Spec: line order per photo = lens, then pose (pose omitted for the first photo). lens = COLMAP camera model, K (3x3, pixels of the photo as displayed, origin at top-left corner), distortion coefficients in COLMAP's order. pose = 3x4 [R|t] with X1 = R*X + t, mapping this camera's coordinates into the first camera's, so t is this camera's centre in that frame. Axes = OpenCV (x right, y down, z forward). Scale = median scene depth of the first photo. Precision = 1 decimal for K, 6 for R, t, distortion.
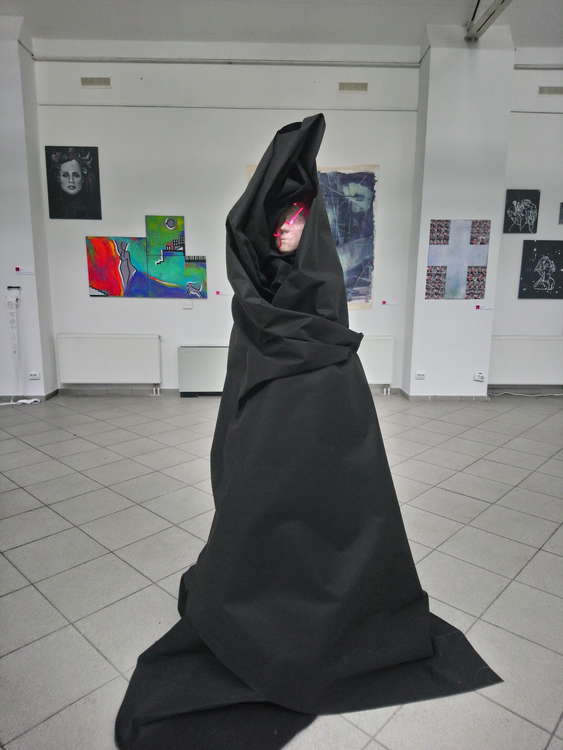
lens RADIAL K [[499.6, 0, 276.5], [0, 499.6, 376.7], [0, 0, 1]] dist [0.092326, -0.116894]
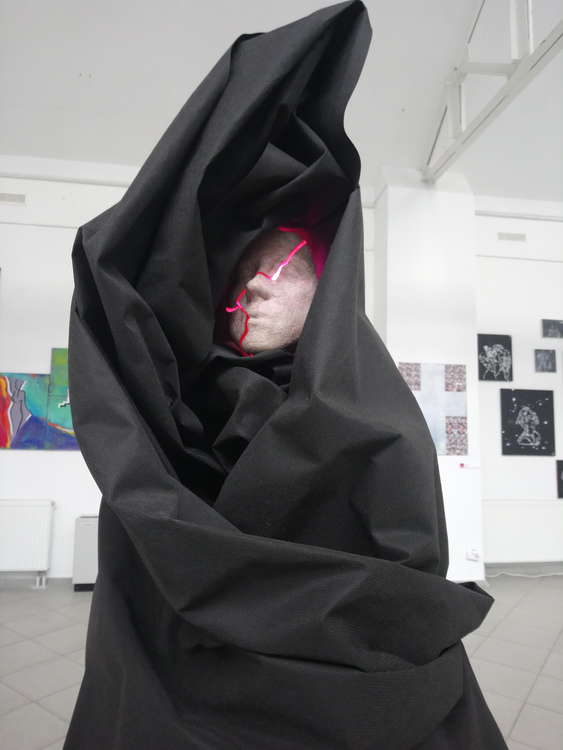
lens RADIAL K [[499.6, 0, 276.5], [0, 499.6, 376.7], [0, 0, 1]] dist [0.092326, -0.116894]
pose [[0.992292, 0.024643, 0.121445, -0.004068], [0.011458, 0.957585, -0.287924, -0.044211], [-0.123389, 0.287096, 0.949922, 0.227499]]
